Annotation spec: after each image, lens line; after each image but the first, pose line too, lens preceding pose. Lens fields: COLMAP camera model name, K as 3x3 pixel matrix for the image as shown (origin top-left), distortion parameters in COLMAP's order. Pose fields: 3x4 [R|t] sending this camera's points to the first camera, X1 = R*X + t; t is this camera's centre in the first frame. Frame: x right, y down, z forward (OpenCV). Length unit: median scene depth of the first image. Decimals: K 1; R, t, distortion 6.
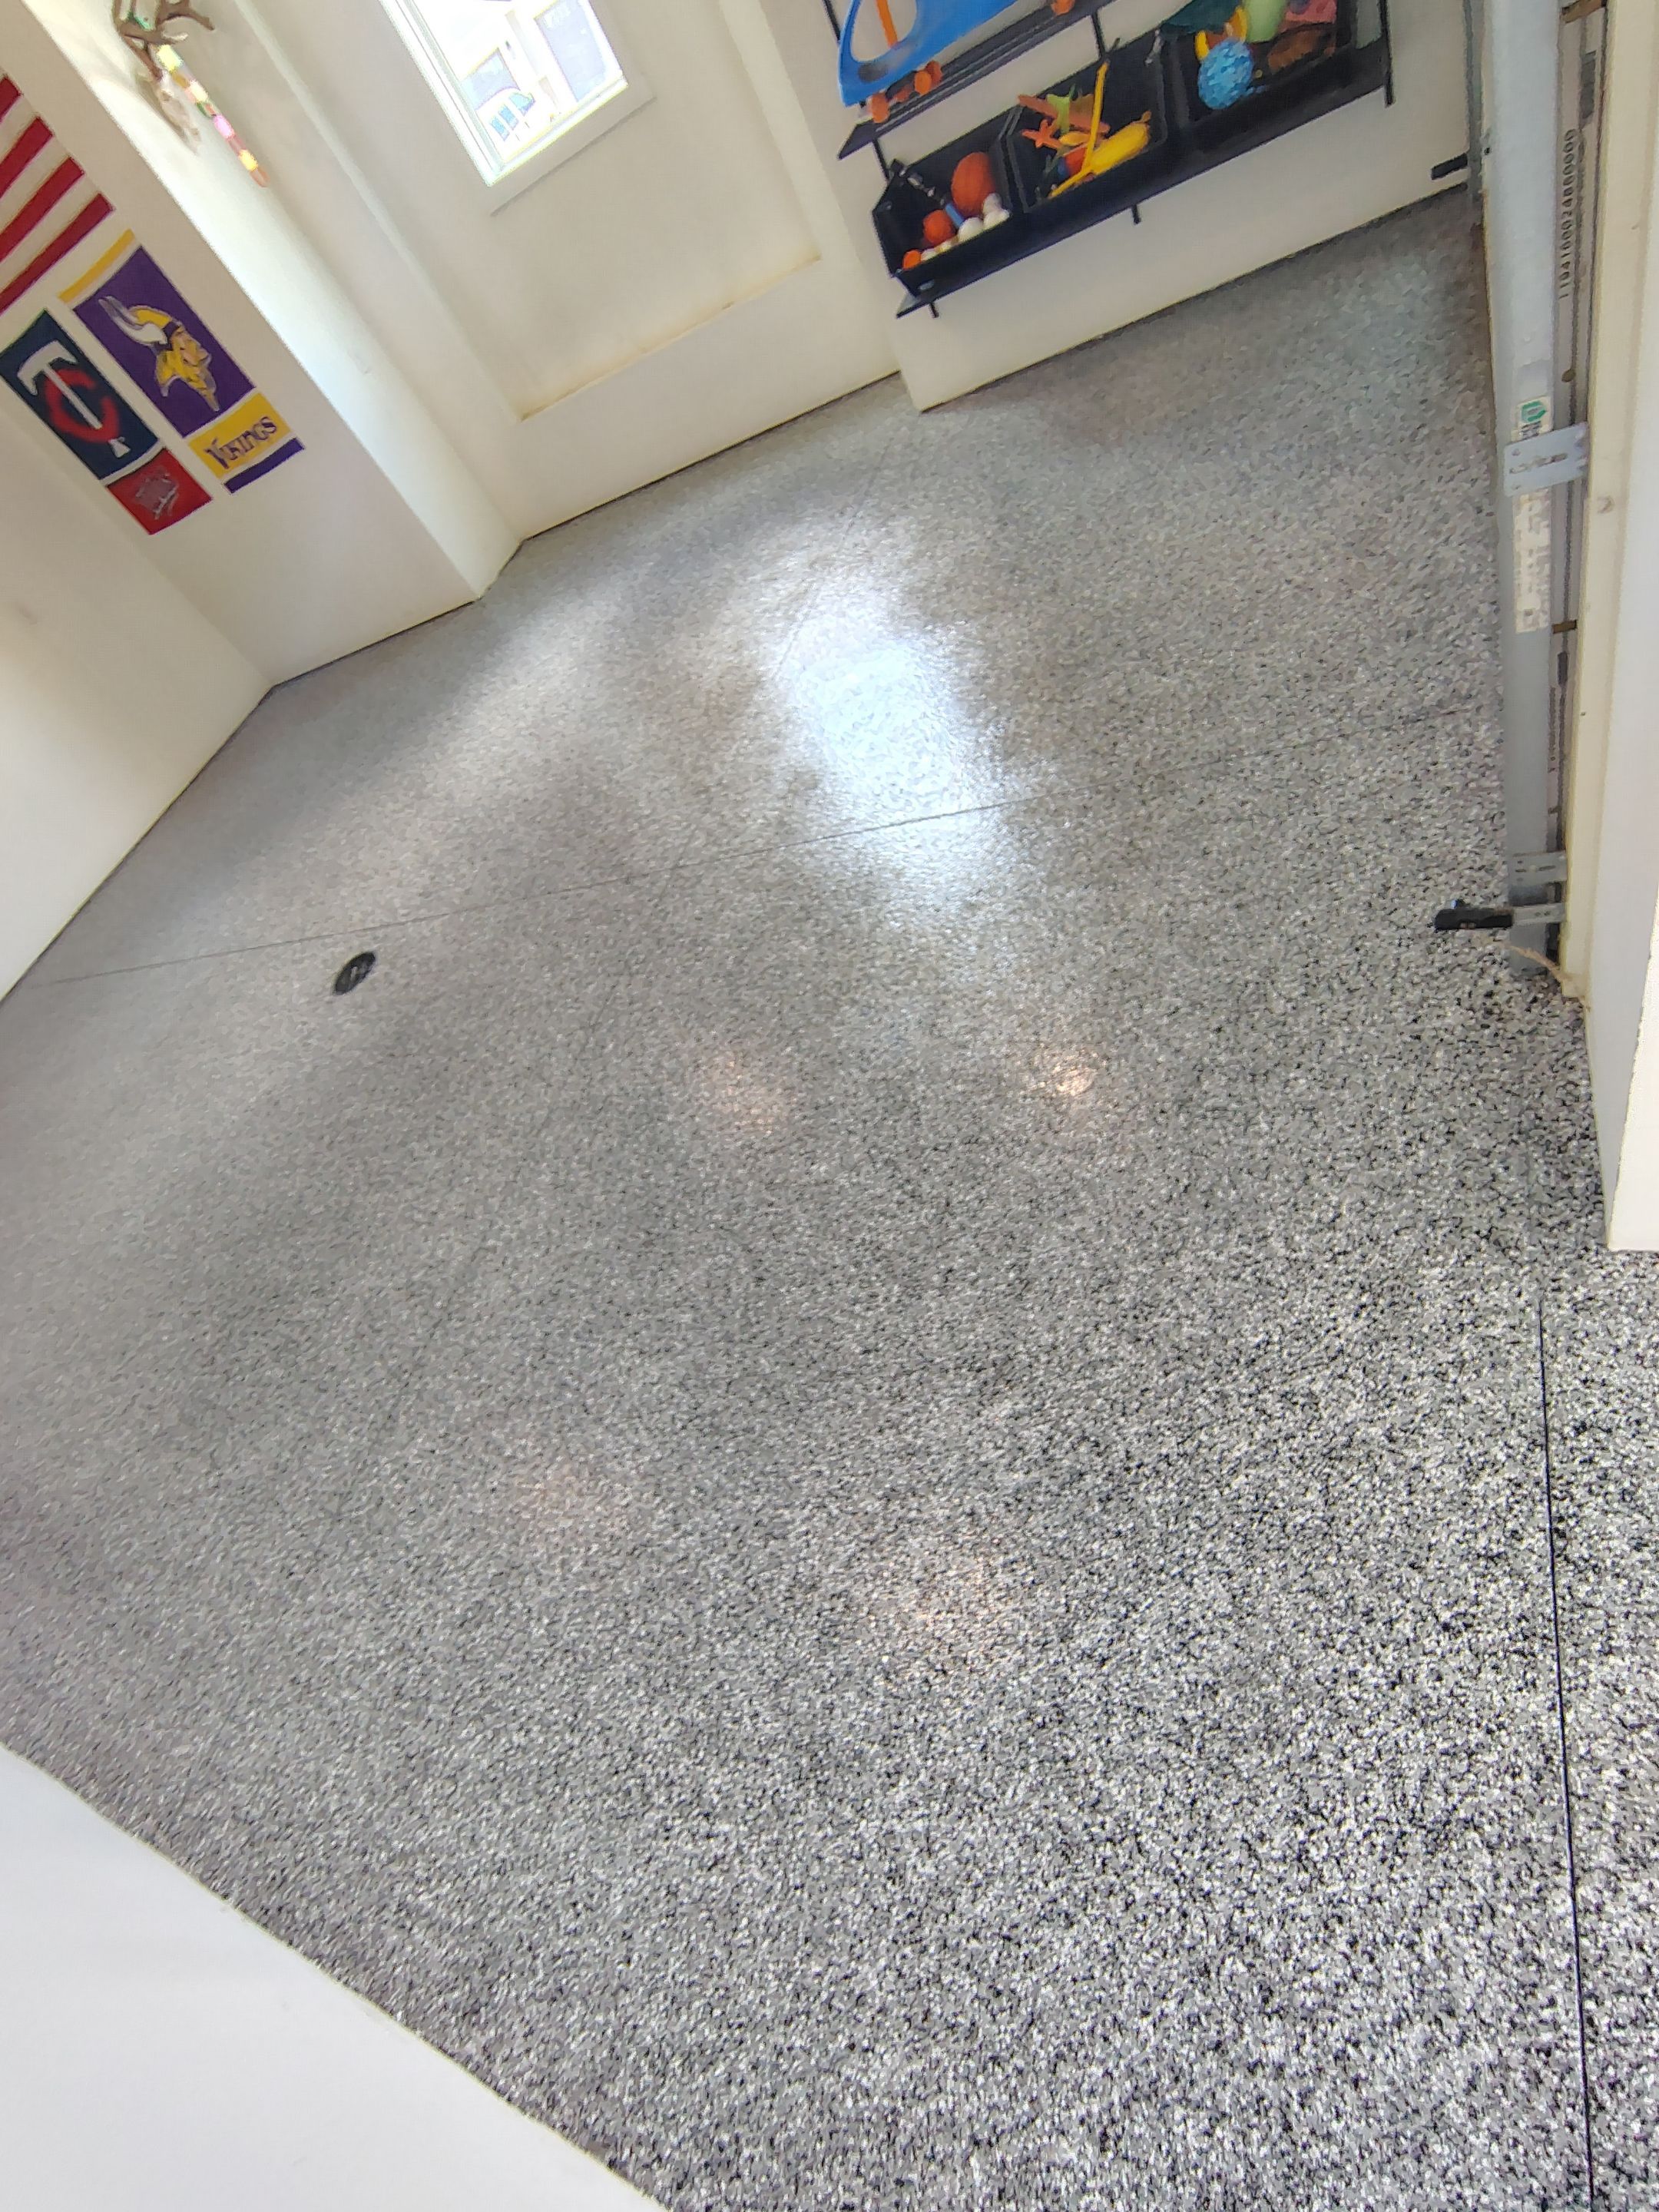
lens RADIAL K [[1042.1, 0, 815.8], [0, 1042.1, 1107.0], [0, 0, 1]] dist [-0.012561, 0.005191]
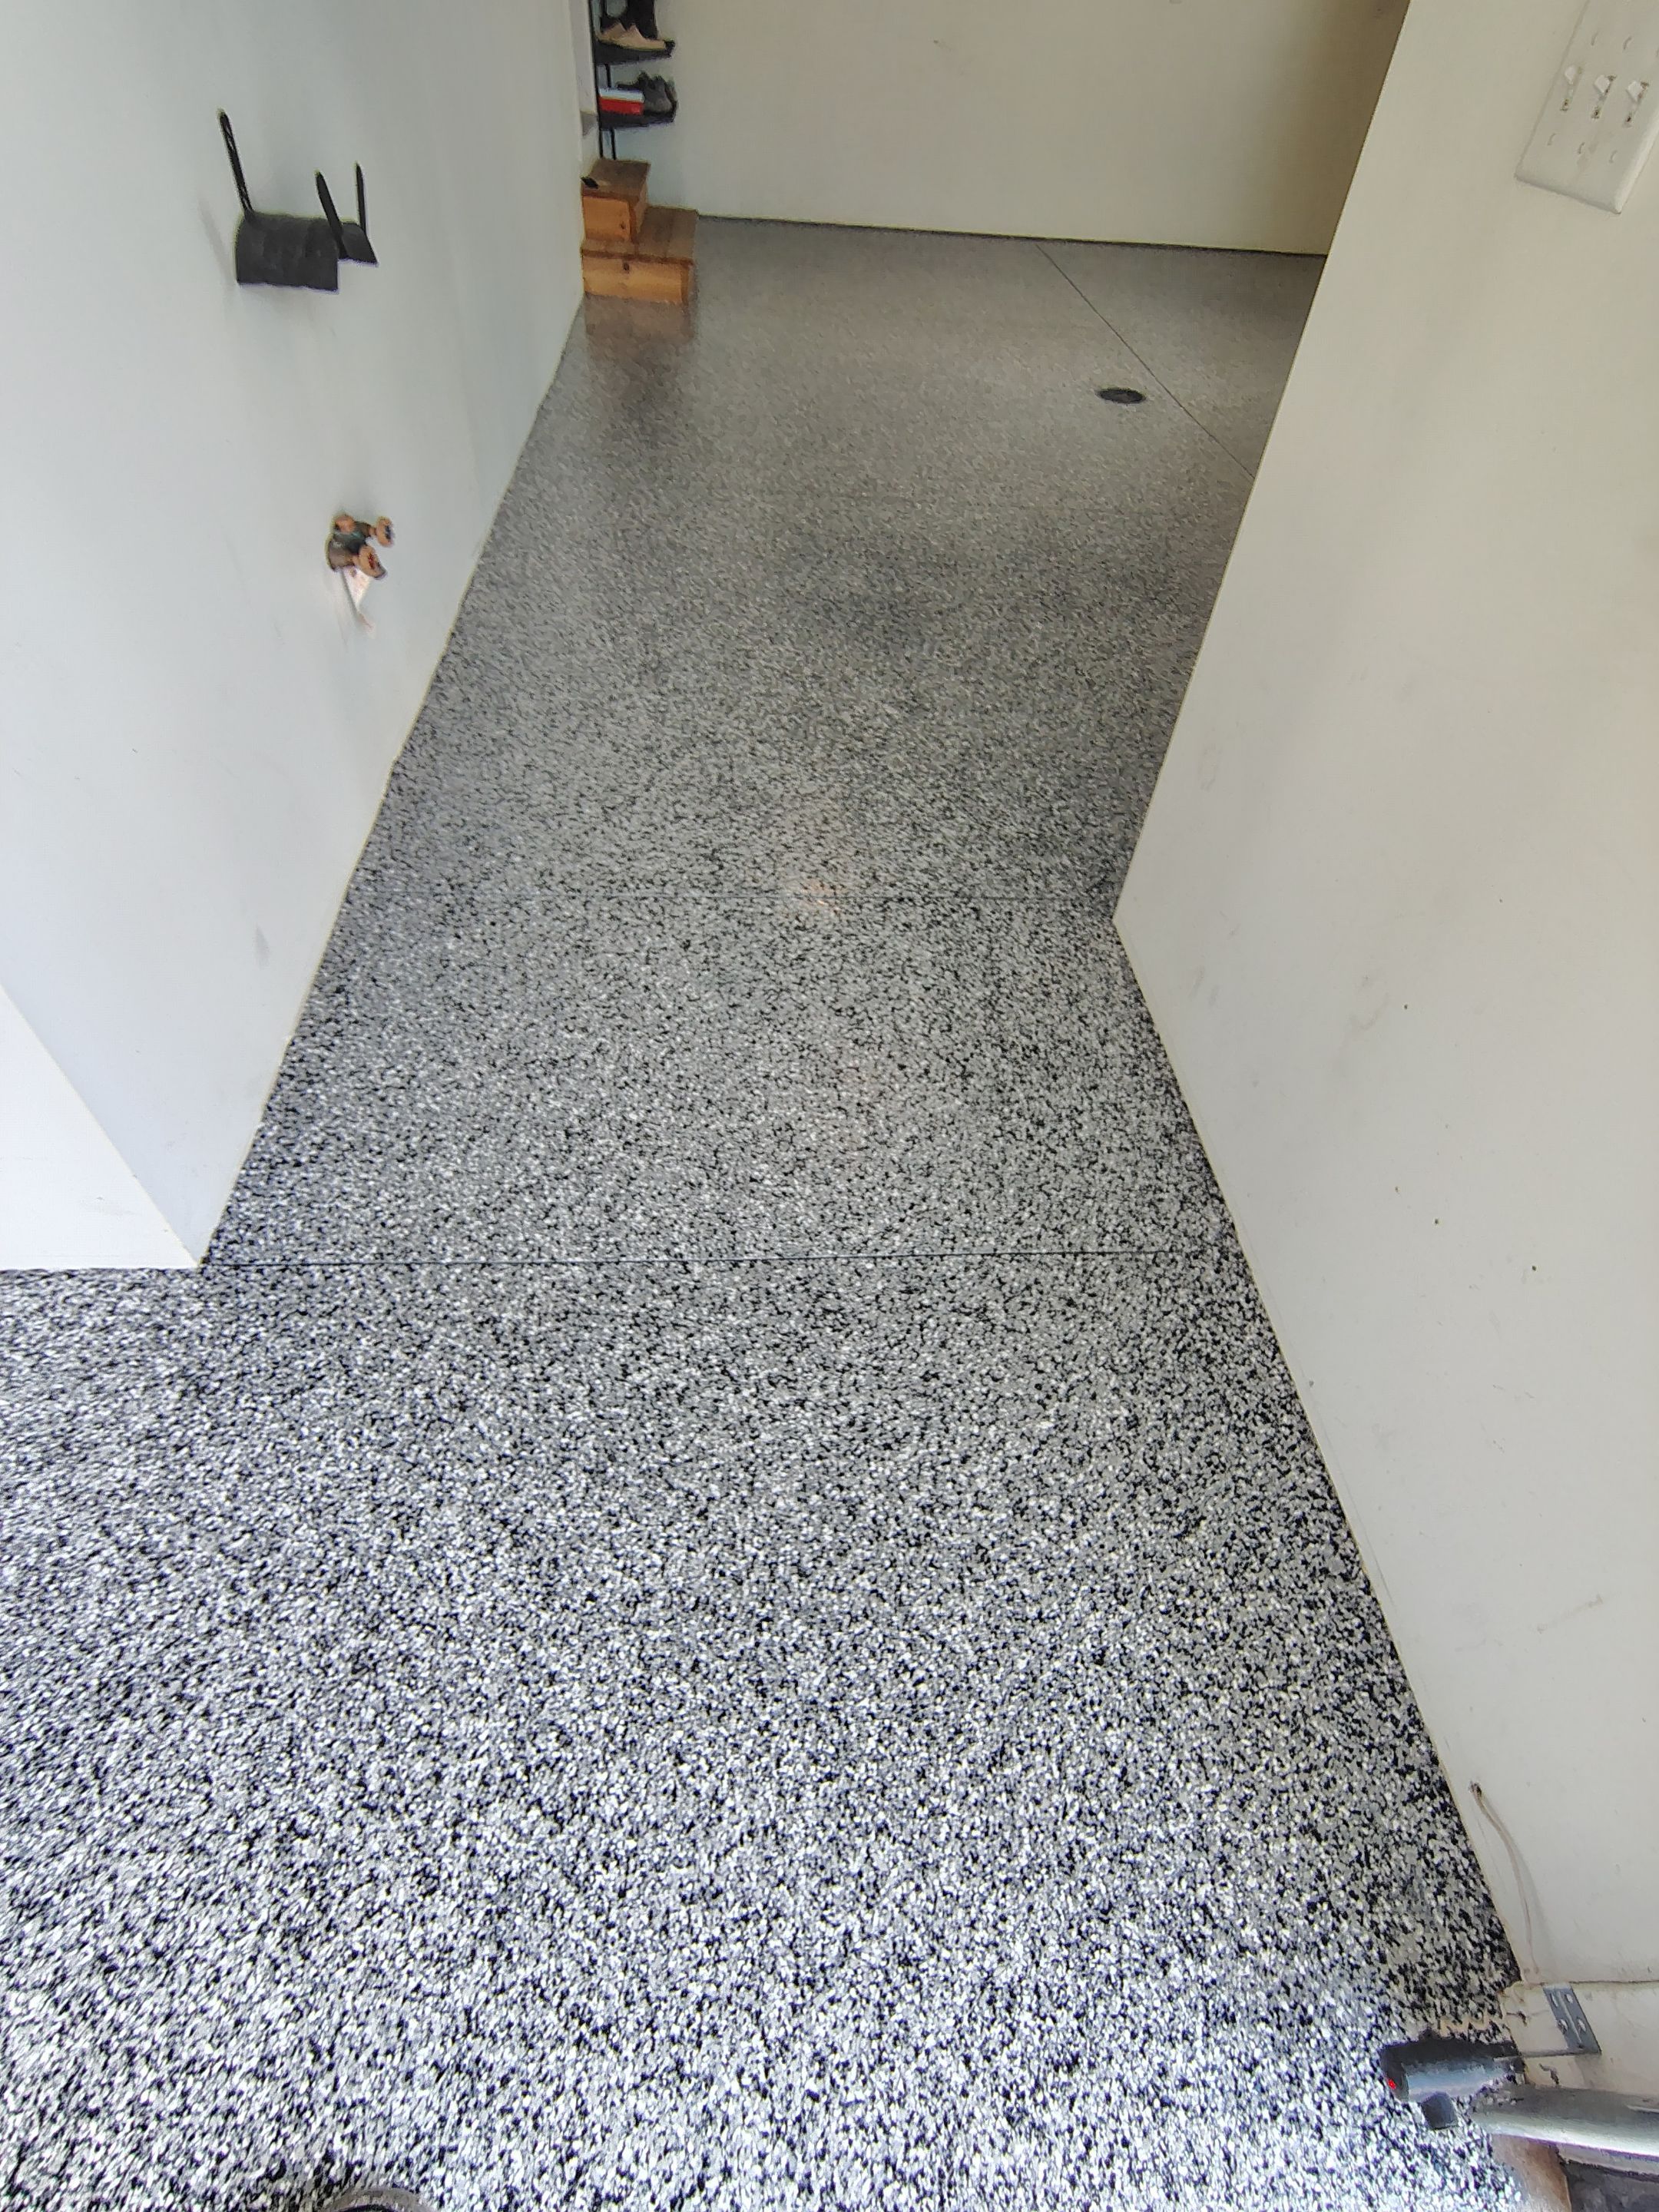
lens RADIAL K [[1042.1, 0, 830.5], [0, 1042.1, 1106.6], [0, 0, 1]] dist [-0.012561, 0.005191]
pose [[0.321777, 0.925344, -0.200497, 0.653730], [-0.848905, 0.375739, 0.371726, 0.021279], [0.419309, 0.050590, 0.906433, -0.219304]]
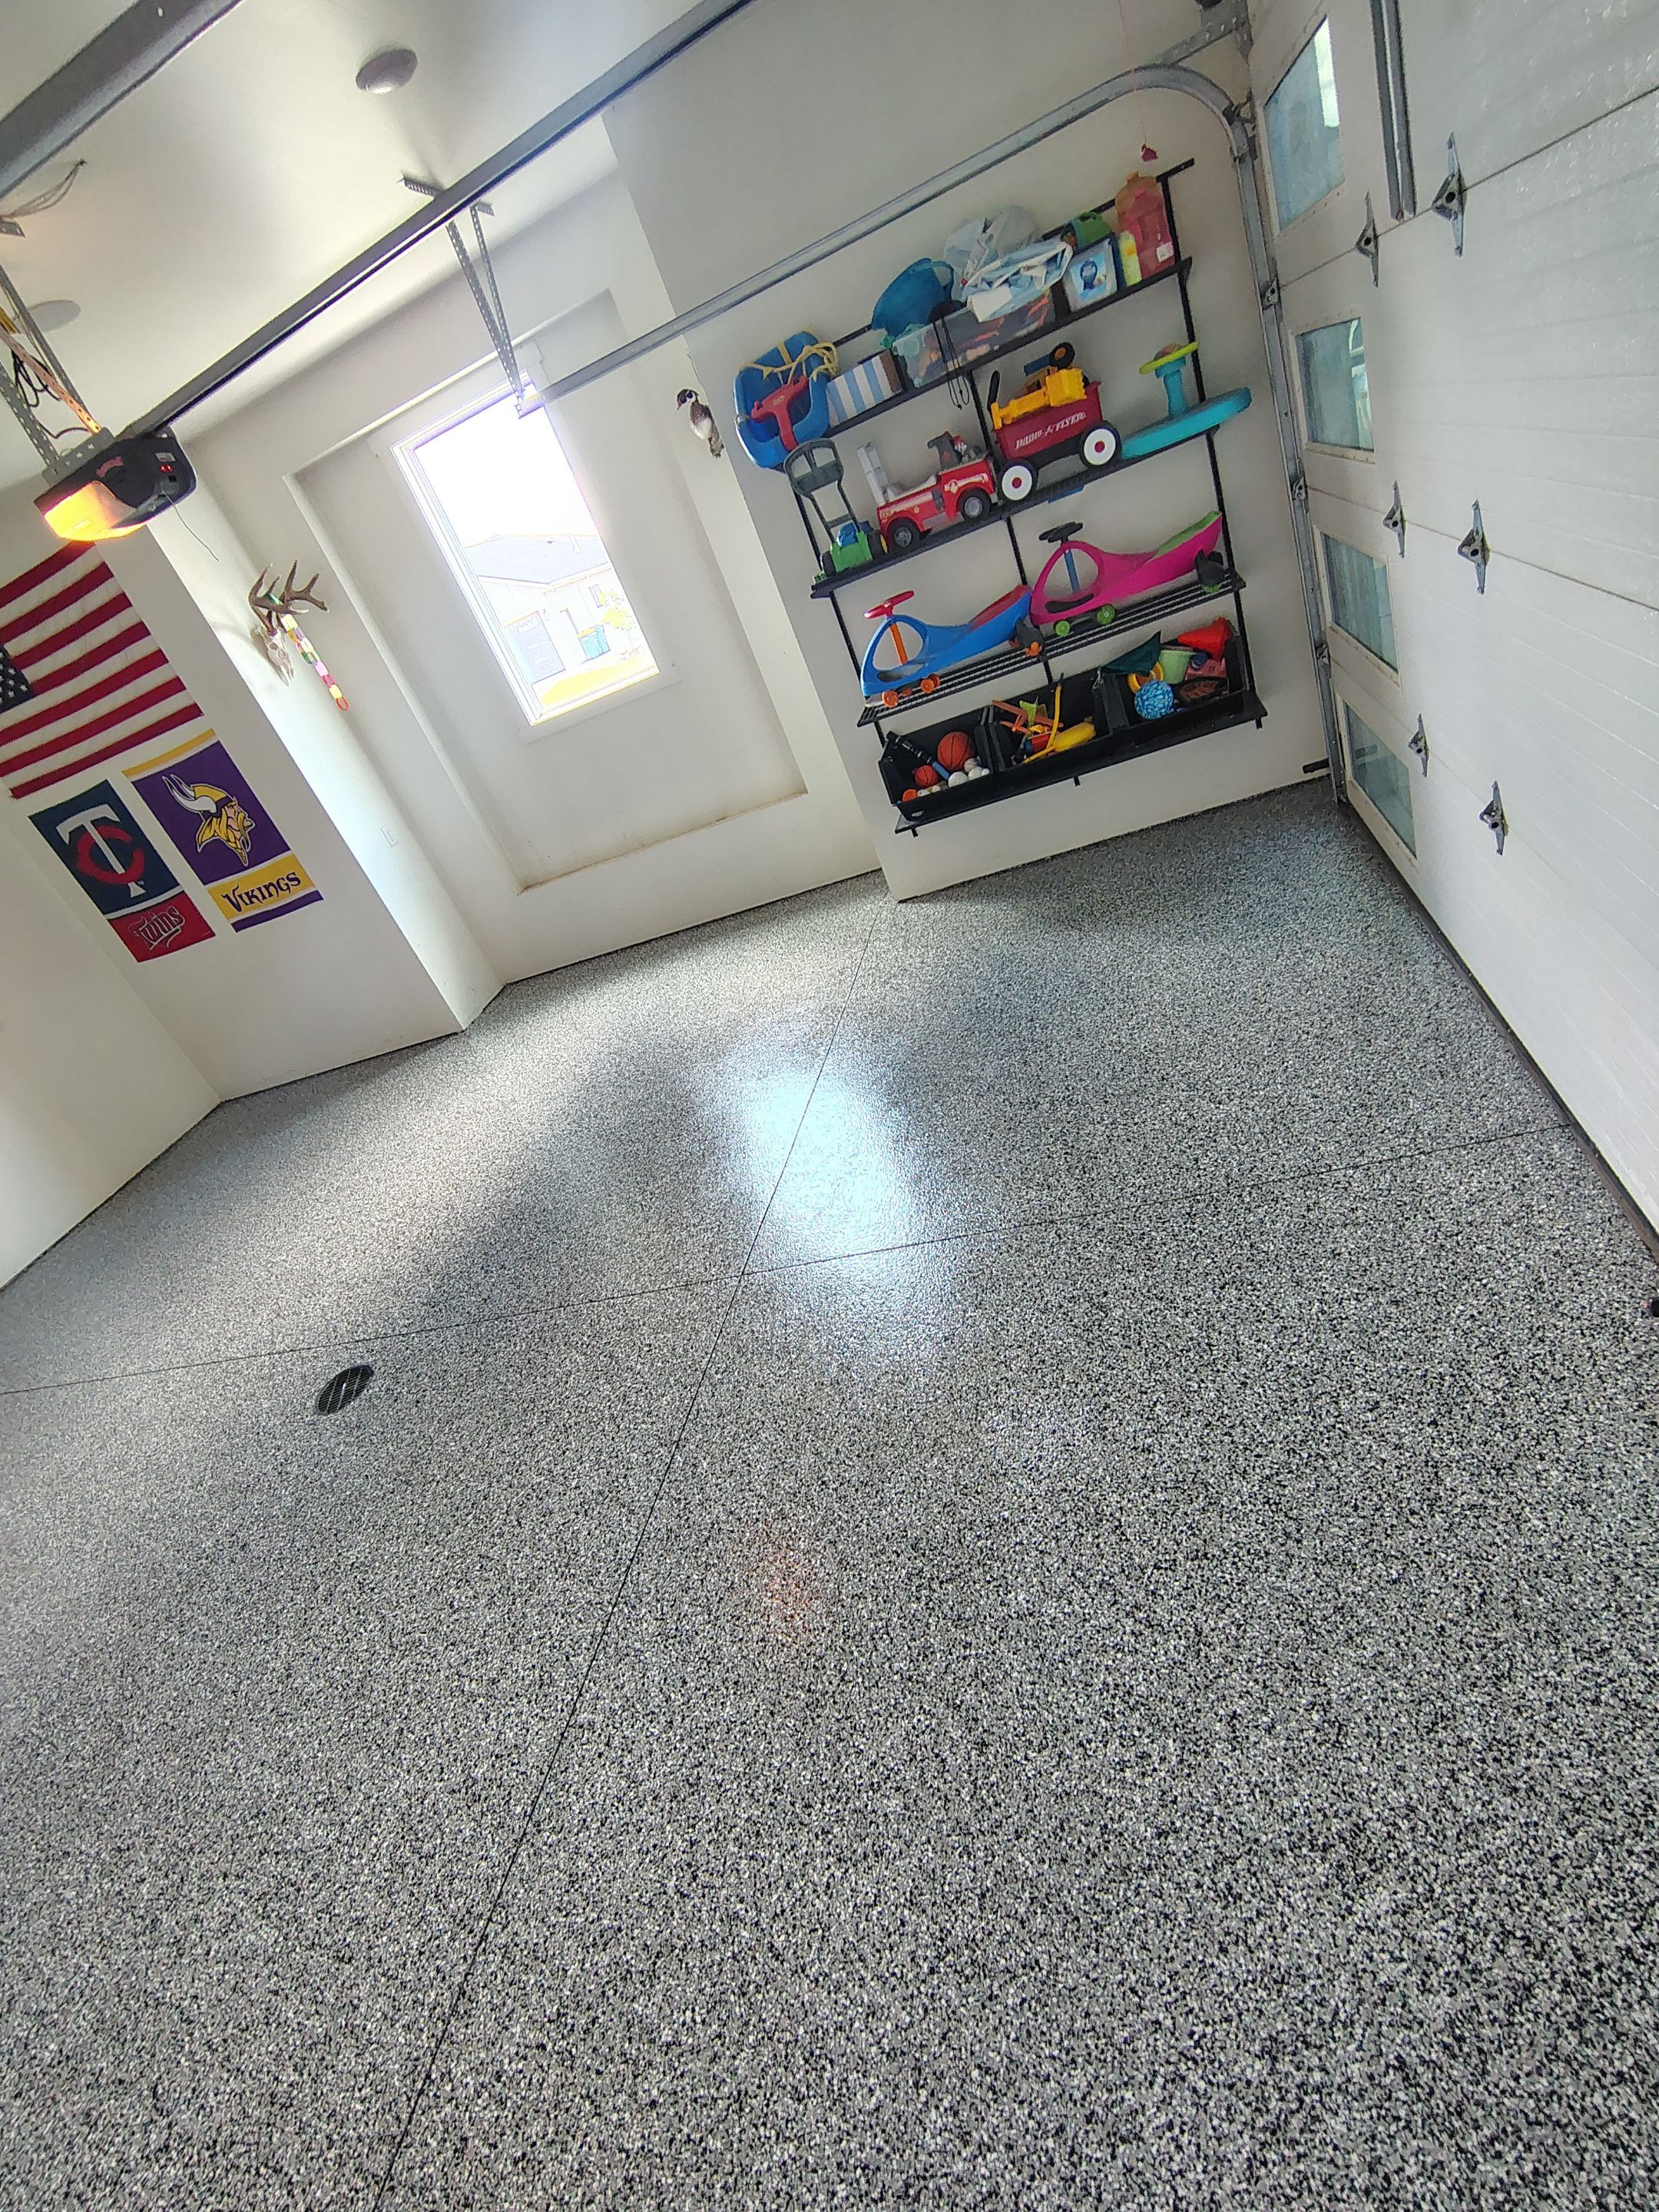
lens RADIAL K [[1042.1, 0, 819.8], [0, 1042.1, 1096.6], [0, 0, 1]] dist [-0.012561, 0.005191]
pose [[0.990077, 0.031827, 0.136876, -0.266406], [0.026270, 0.914926, -0.402767, 0.018769], [-0.138050, 0.402366, 0.905011, 0.047166]]
